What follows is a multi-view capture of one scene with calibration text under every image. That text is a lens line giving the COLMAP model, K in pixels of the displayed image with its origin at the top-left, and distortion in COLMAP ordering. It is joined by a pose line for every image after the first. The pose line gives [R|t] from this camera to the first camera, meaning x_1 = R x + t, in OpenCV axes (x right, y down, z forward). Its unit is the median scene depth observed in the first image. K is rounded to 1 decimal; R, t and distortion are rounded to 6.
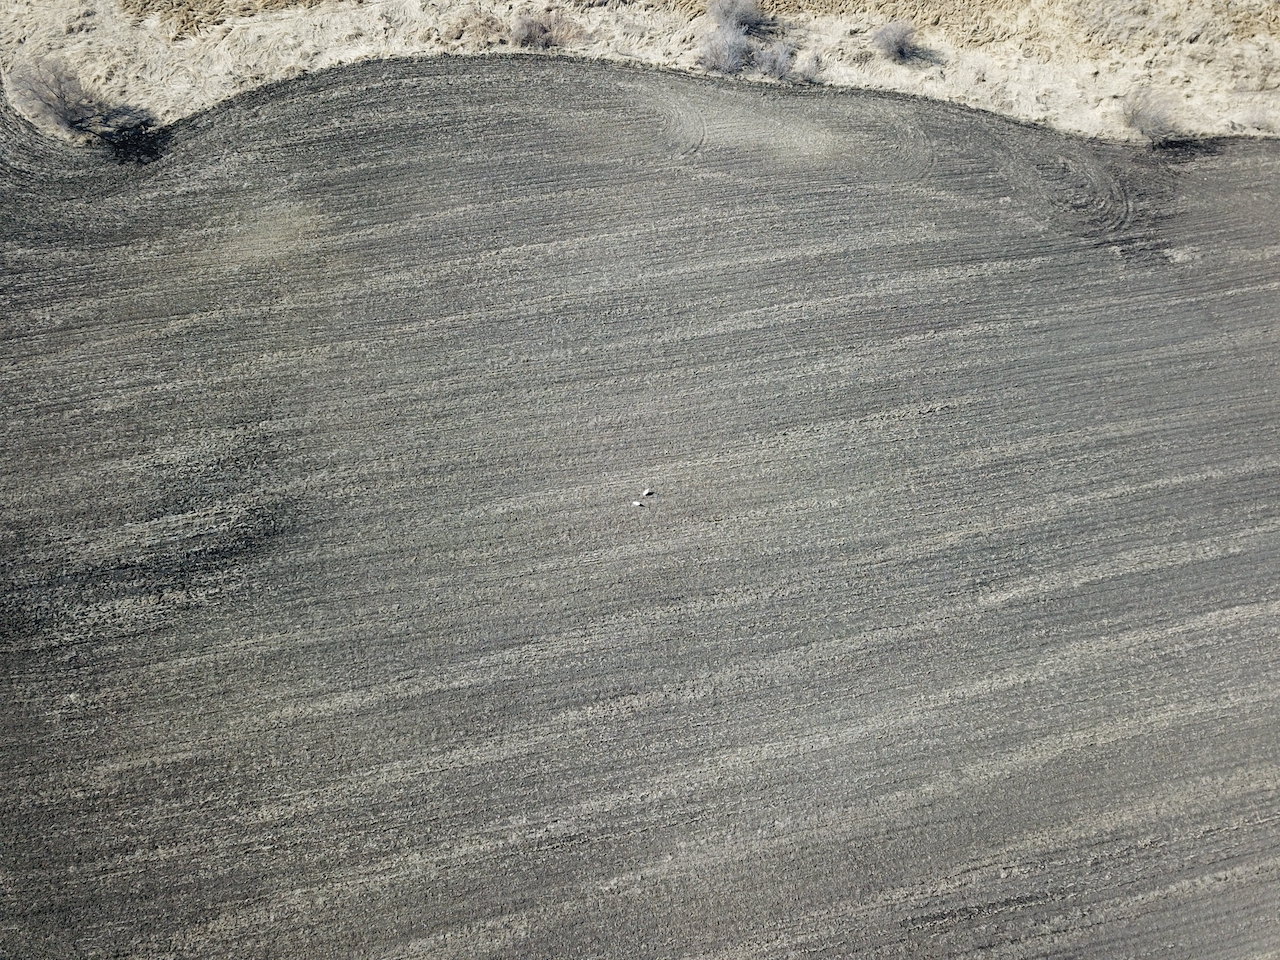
lens RADIAL K [[991.2, 0, 640.0], [0, 991.2, 480.0], [0, 0, 1]] dist [0.020098, -0.012425]
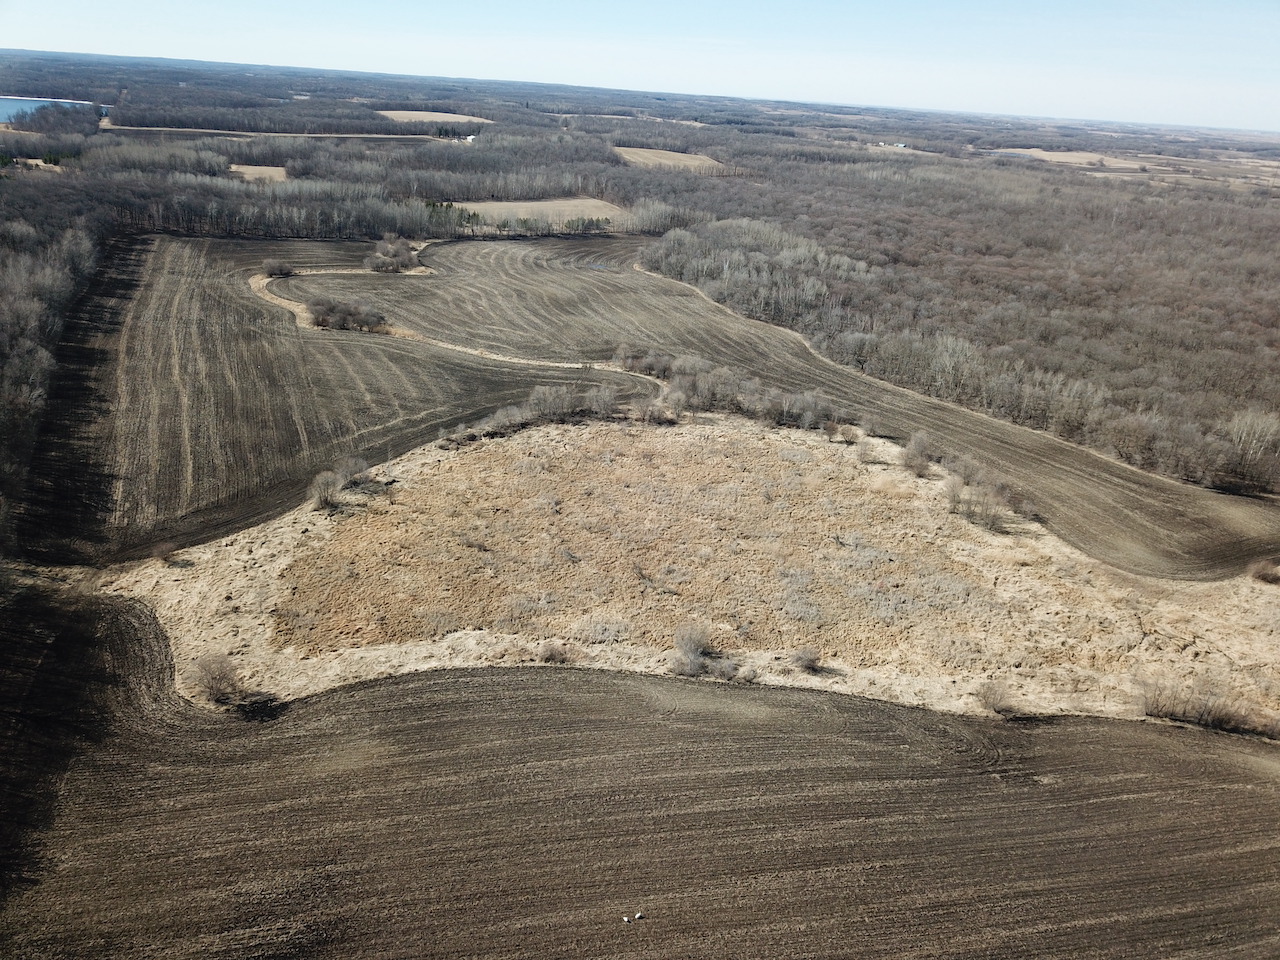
lens RADIAL K [[991.2, 0, 640.0], [0, 991.2, 480.0], [0, 0, 1]] dist [0.020098, -0.012425]
pose [[0.999610, -0.005853, 0.027308, -0.022586], [0.024024, 0.678844, -0.733890, 0.469779], [-0.014243, 0.734259, 0.678720, -0.169619]]
